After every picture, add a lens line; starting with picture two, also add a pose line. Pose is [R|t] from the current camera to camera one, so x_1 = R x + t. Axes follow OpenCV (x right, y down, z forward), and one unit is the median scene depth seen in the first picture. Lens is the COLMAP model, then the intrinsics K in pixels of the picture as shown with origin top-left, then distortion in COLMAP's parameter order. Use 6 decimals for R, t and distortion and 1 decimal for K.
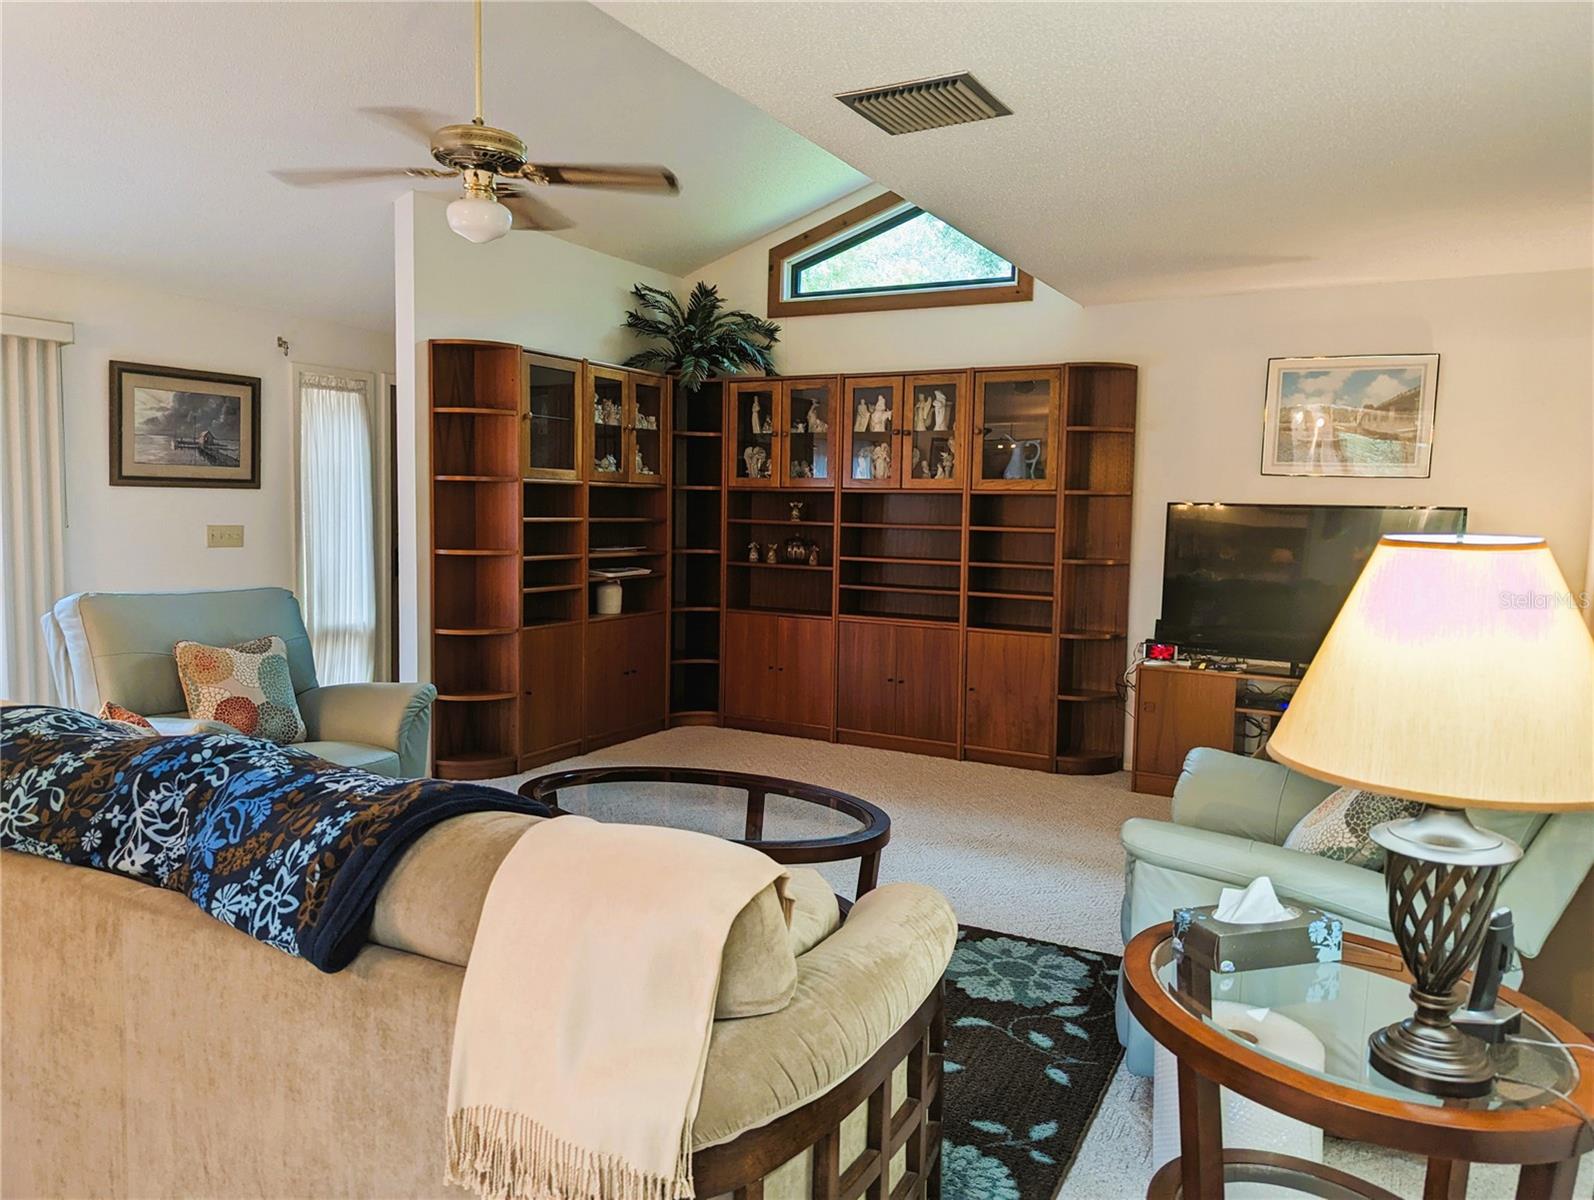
lens RADIAL K [[1127.7, 0, 805.2], [0, 1127.7, 592.2], [0, 0, 1]] dist [0.051089, -0.046478]
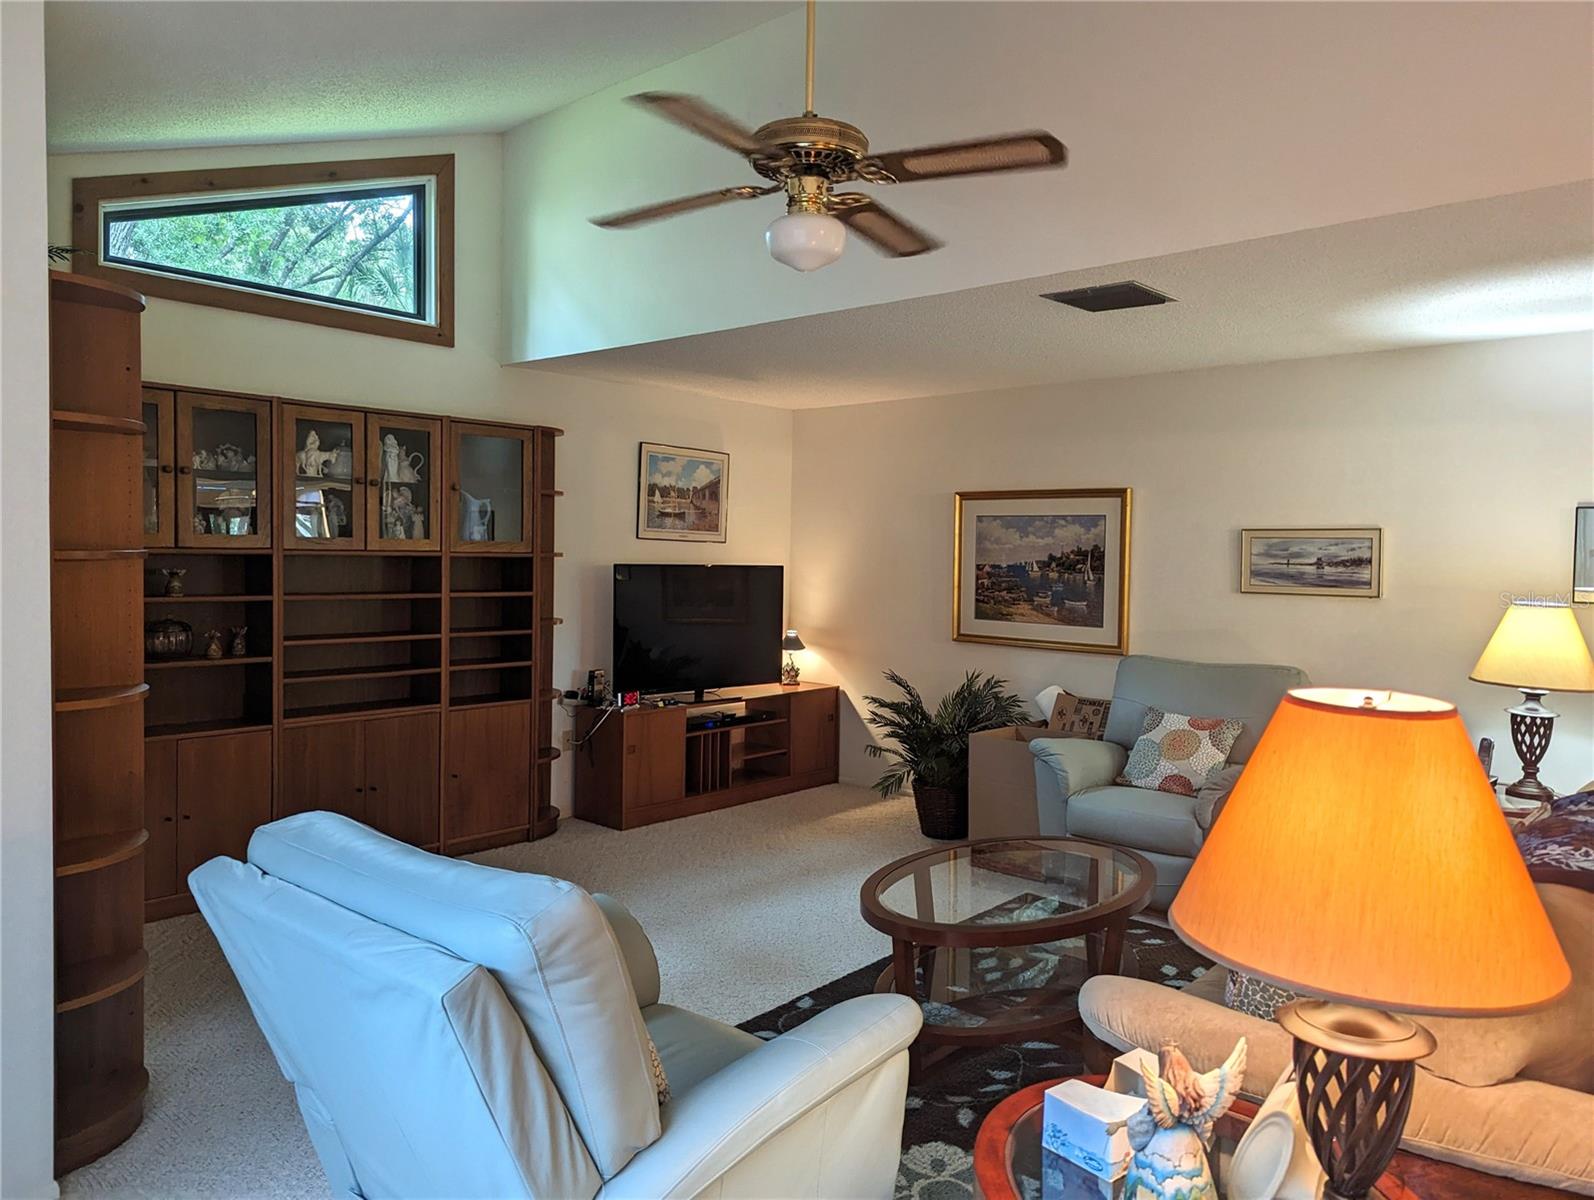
lens RADIAL K [[1127.7, 0, 799.8], [0, 1127.7, 594.7], [0, 0, 1]] dist [0.051089, -0.046478]
pose [[0.222398, -0.052418, 0.973546, -0.627889], [0.066264, 0.997057, 0.038547, -0.069144], [-0.972702, 0.055939, 0.225217, 0.501781]]
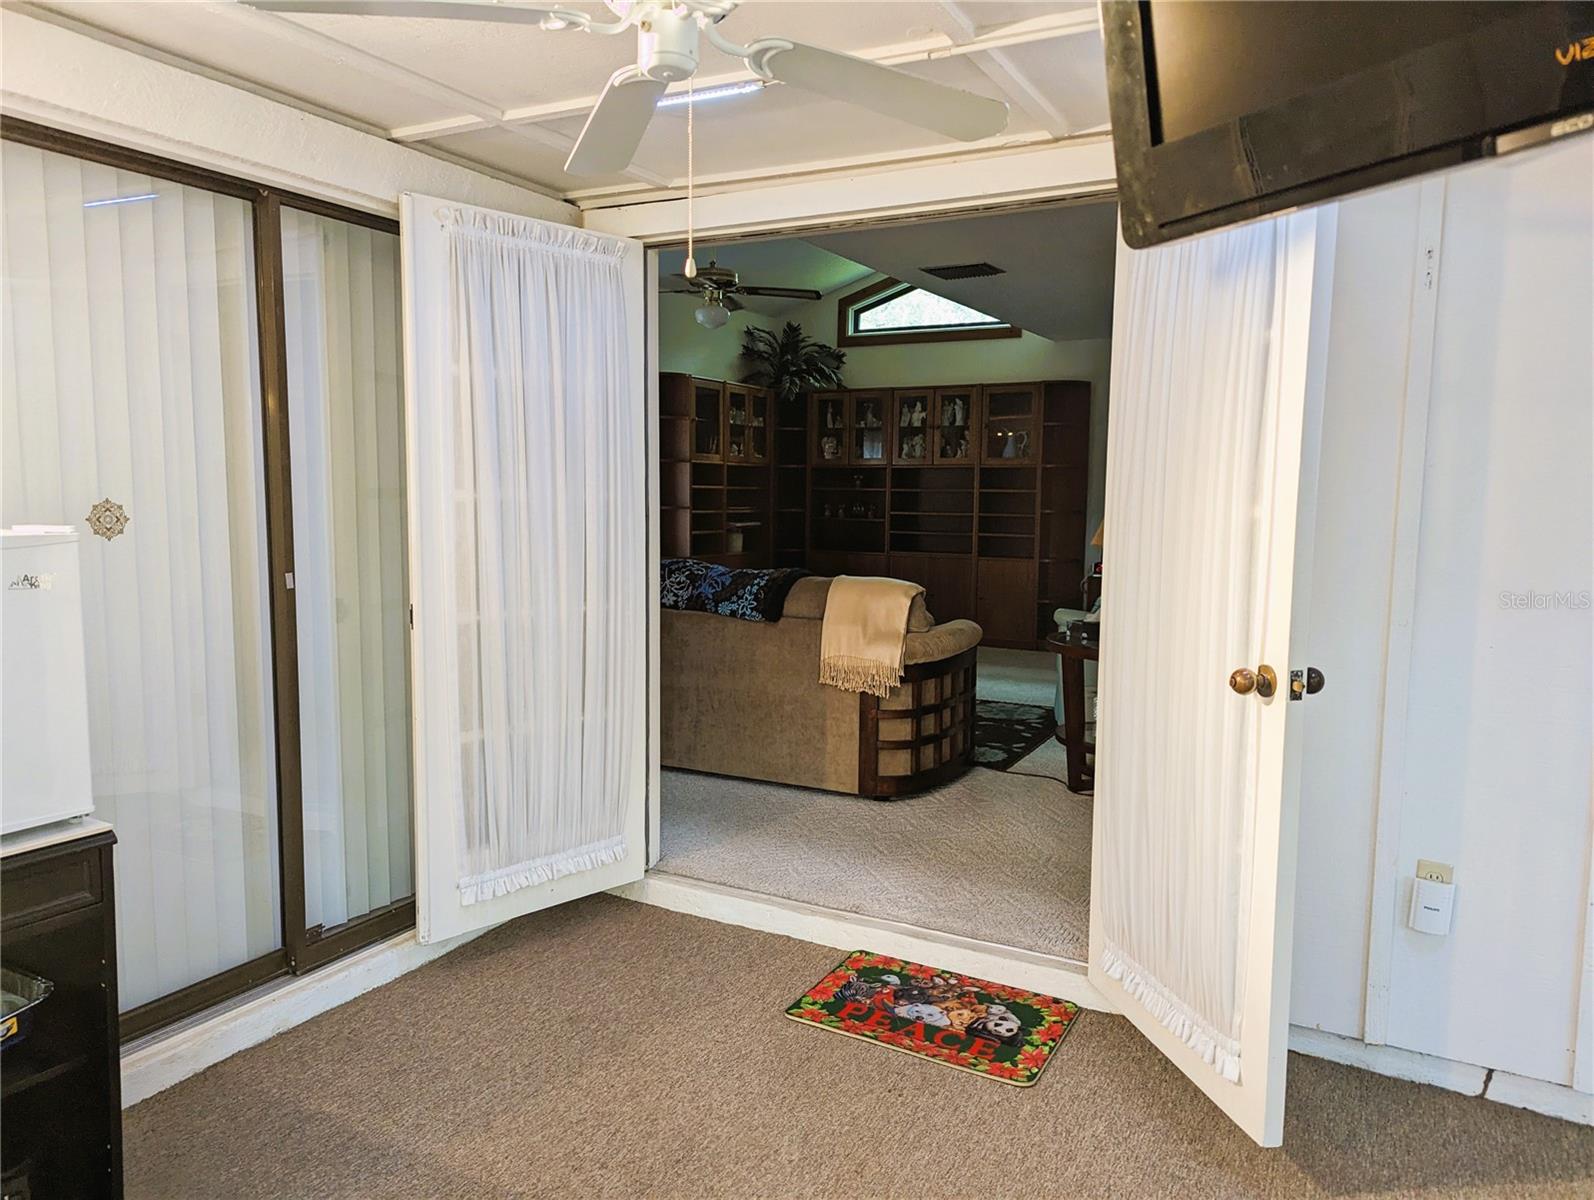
lens RADIAL K [[1127.7, 0, 794.9], [0, 1127.7, 603.0], [0, 0, 1]] dist [0.051089, -0.046478]
pose [[0.999905, -0.008700, -0.010664, -0.080435], [0.008948, 0.999686, 0.023414, 0.052385], [0.010457, -0.023507, 0.999669, -0.480900]]
